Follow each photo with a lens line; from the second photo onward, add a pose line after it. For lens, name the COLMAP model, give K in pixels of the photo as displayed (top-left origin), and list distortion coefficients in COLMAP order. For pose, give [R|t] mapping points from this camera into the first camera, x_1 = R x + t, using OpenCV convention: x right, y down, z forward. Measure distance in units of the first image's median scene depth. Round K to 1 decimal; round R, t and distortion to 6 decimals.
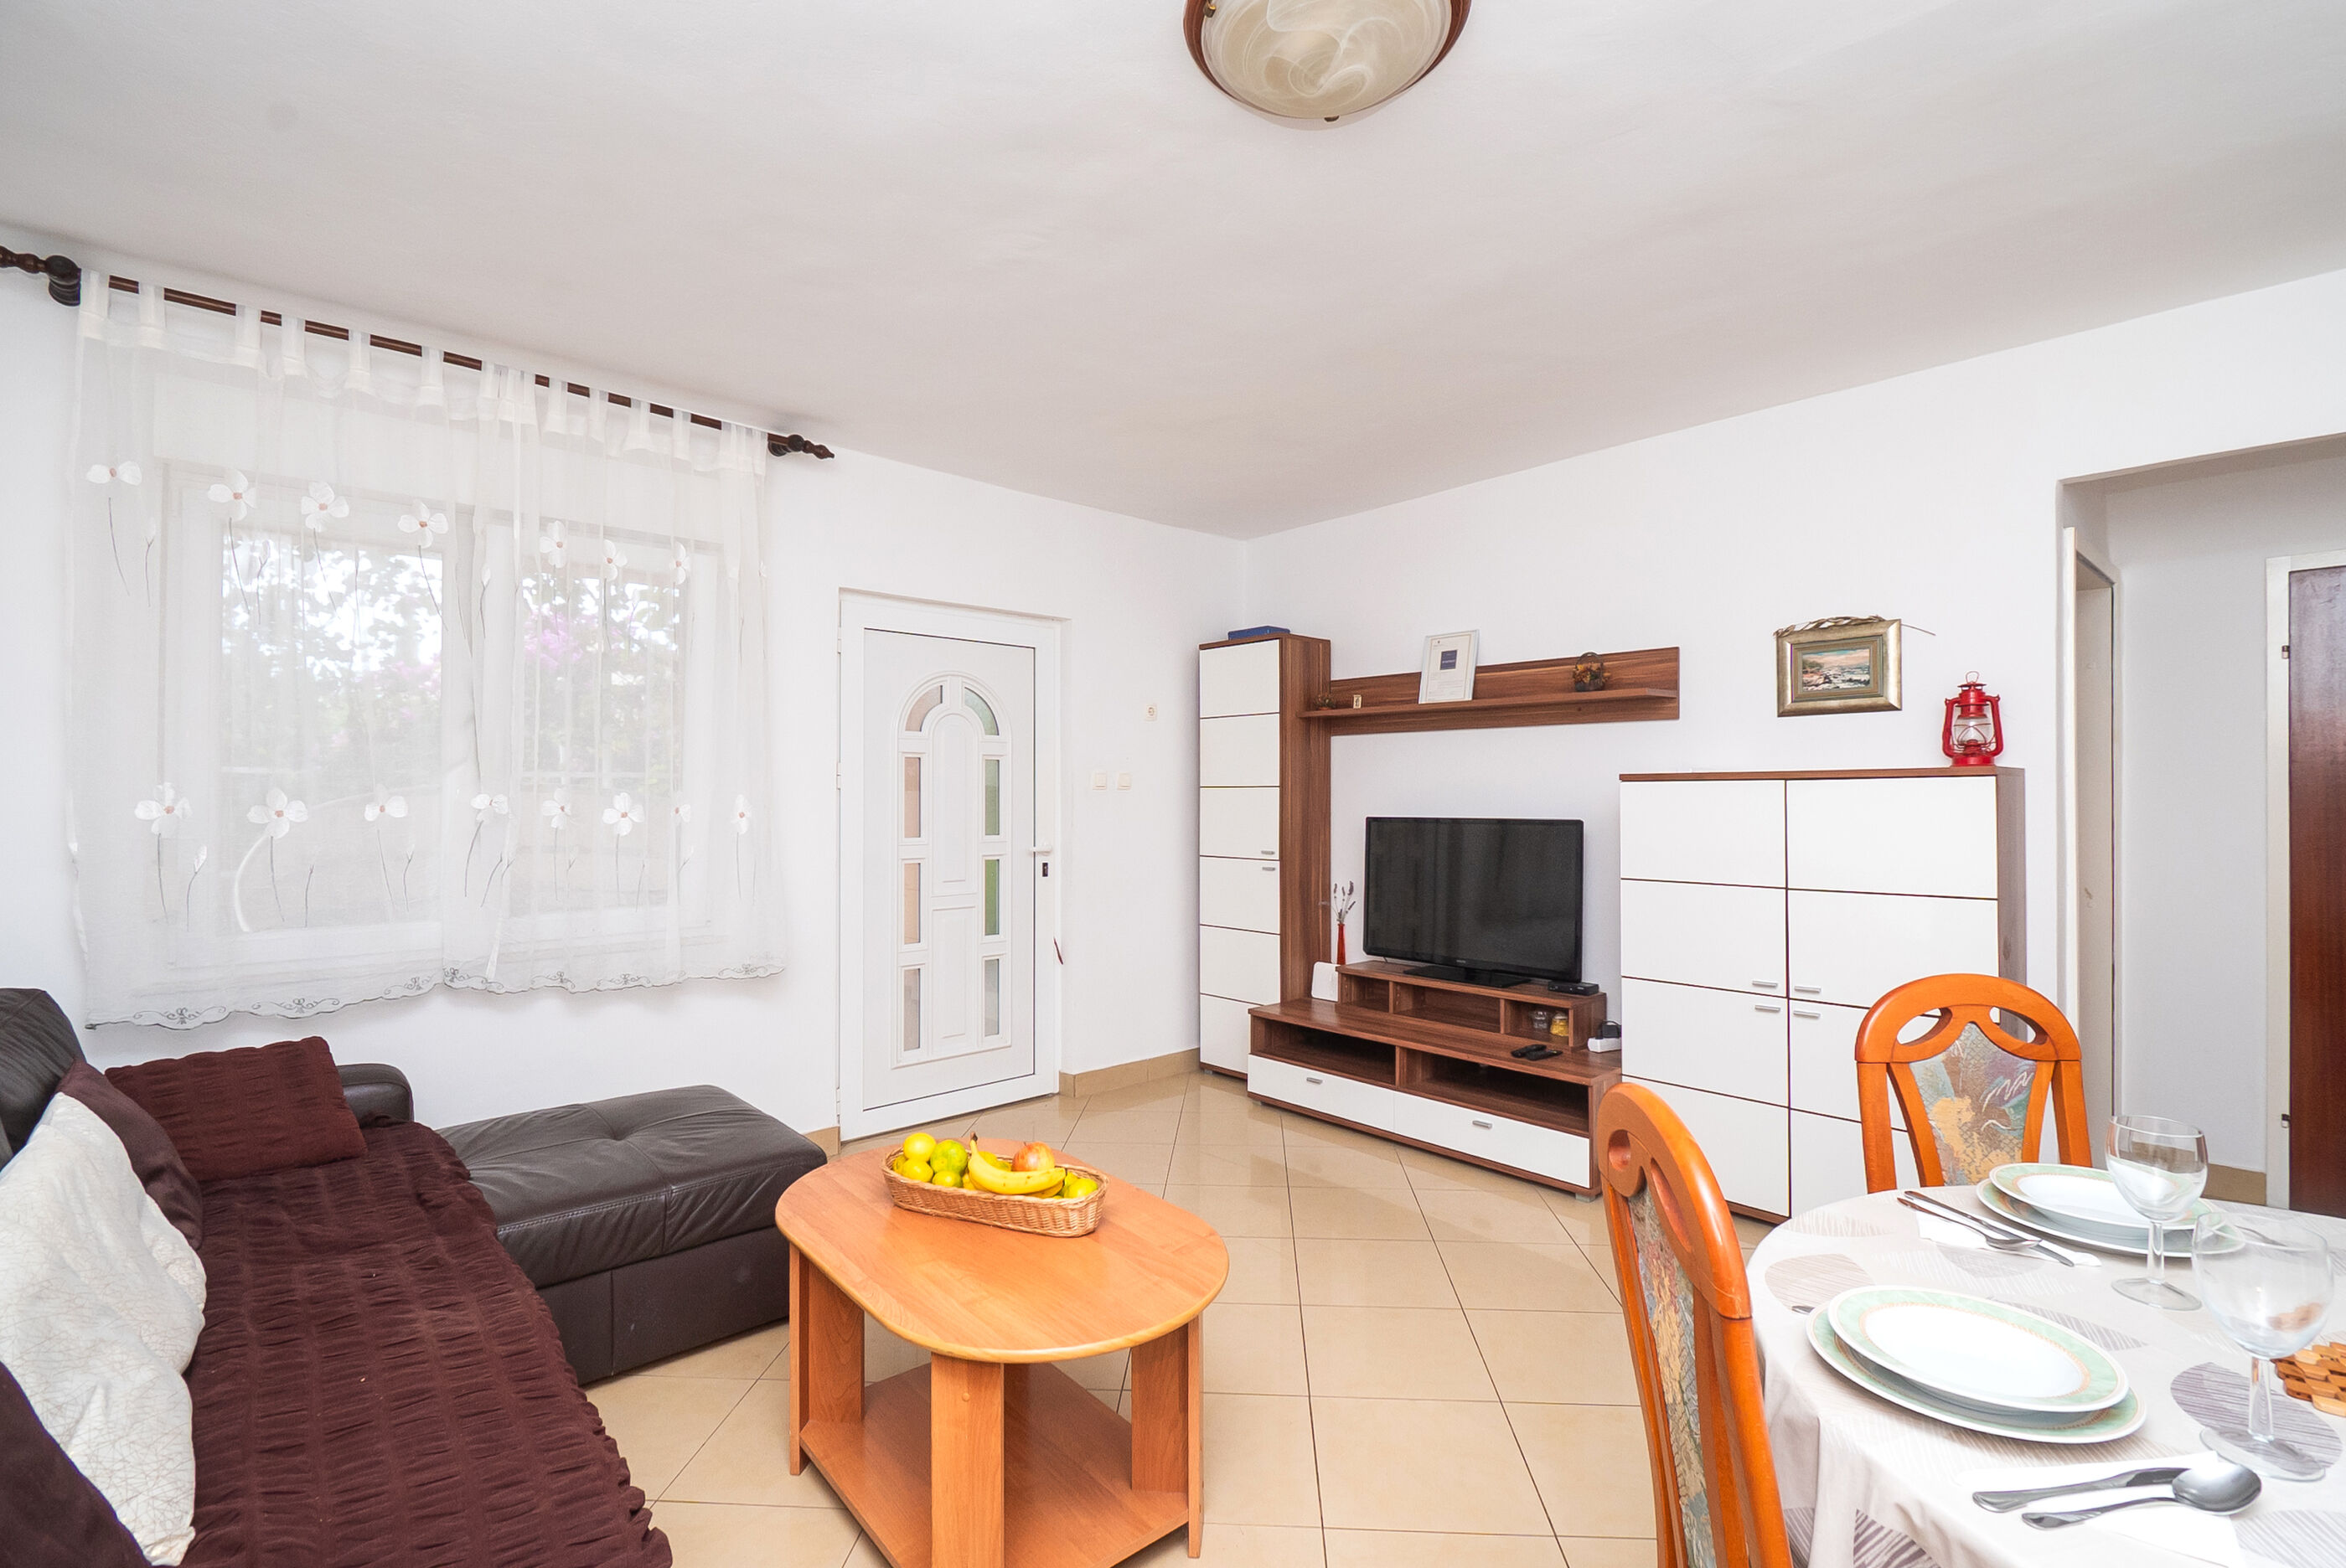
lens RADIAL K [[1045.0, 0, 1176.1], [0, 1045.0, 796.6], [0, 0, 1]] dist [-0.020833, -0.002116]
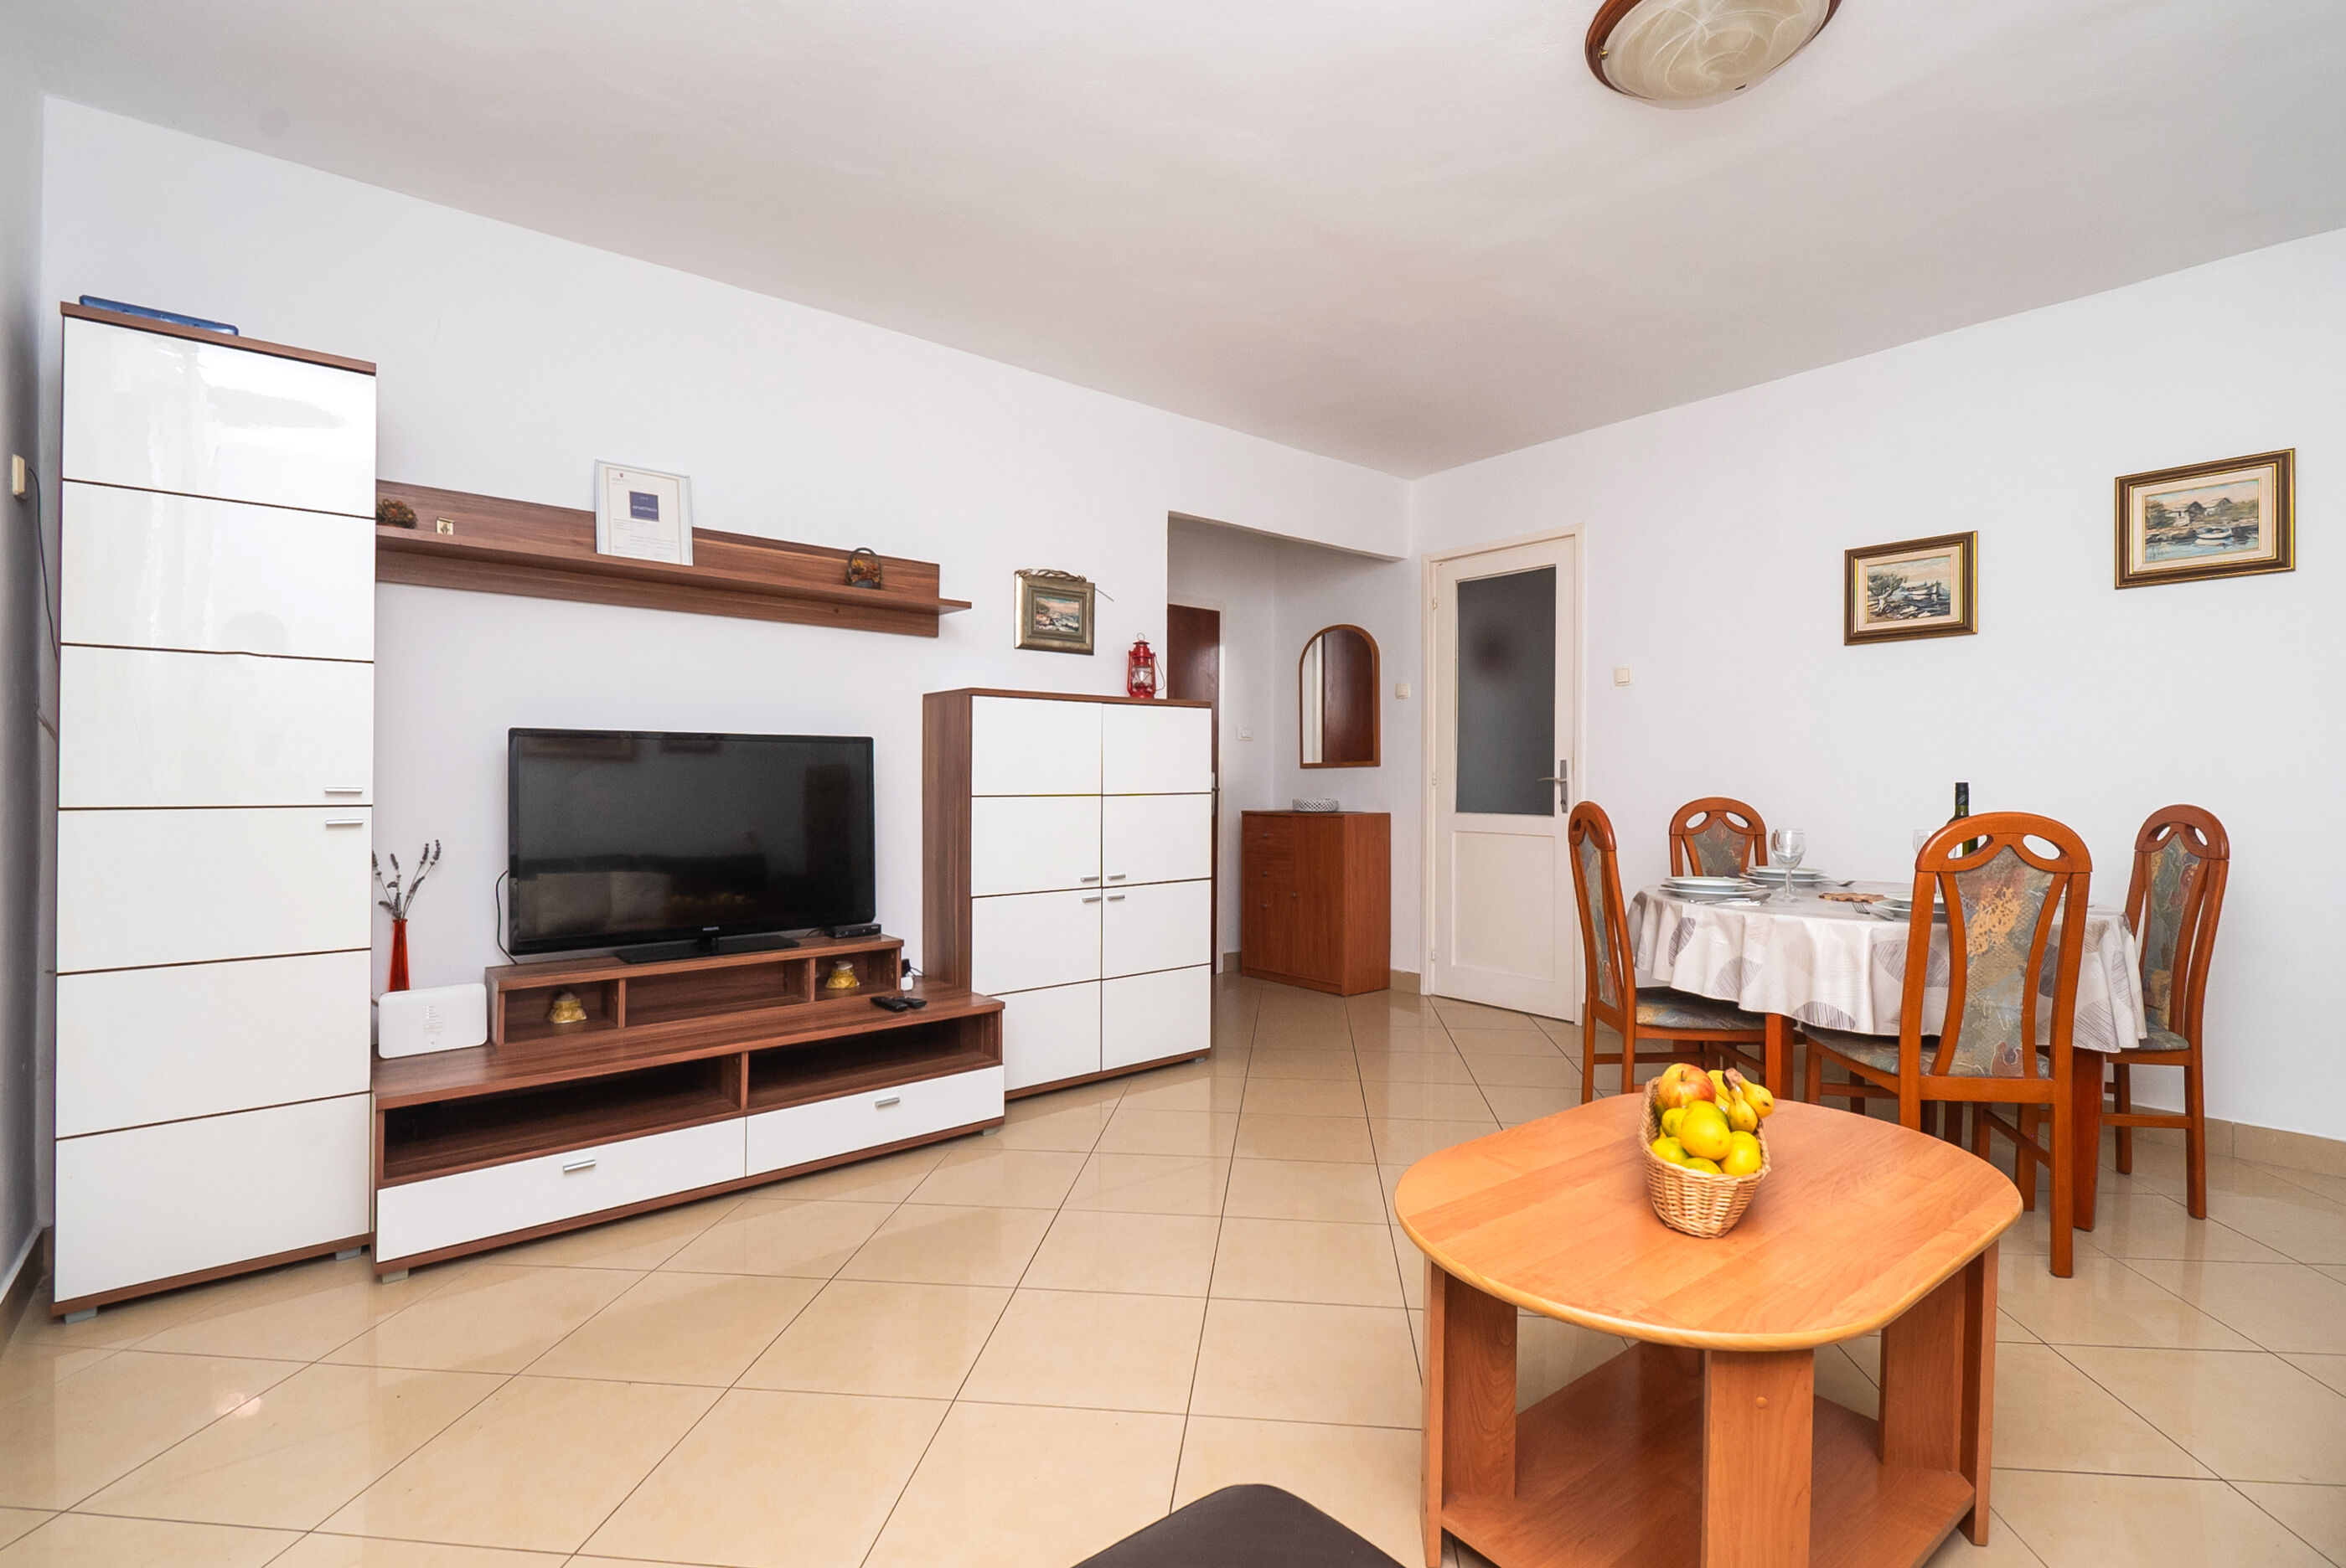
lens RADIAL K [[1045.0, 0, 1151.3], [0, 1045.0, 800.5], [0, 0, 1]] dist [-0.020833, -0.002116]
pose [[0.032259, -0.028167, 0.999083, -0.572458], [-0.010060, 0.999543, 0.028505, 0.056608], [-0.999429, -0.010971, 0.031961, 0.856585]]
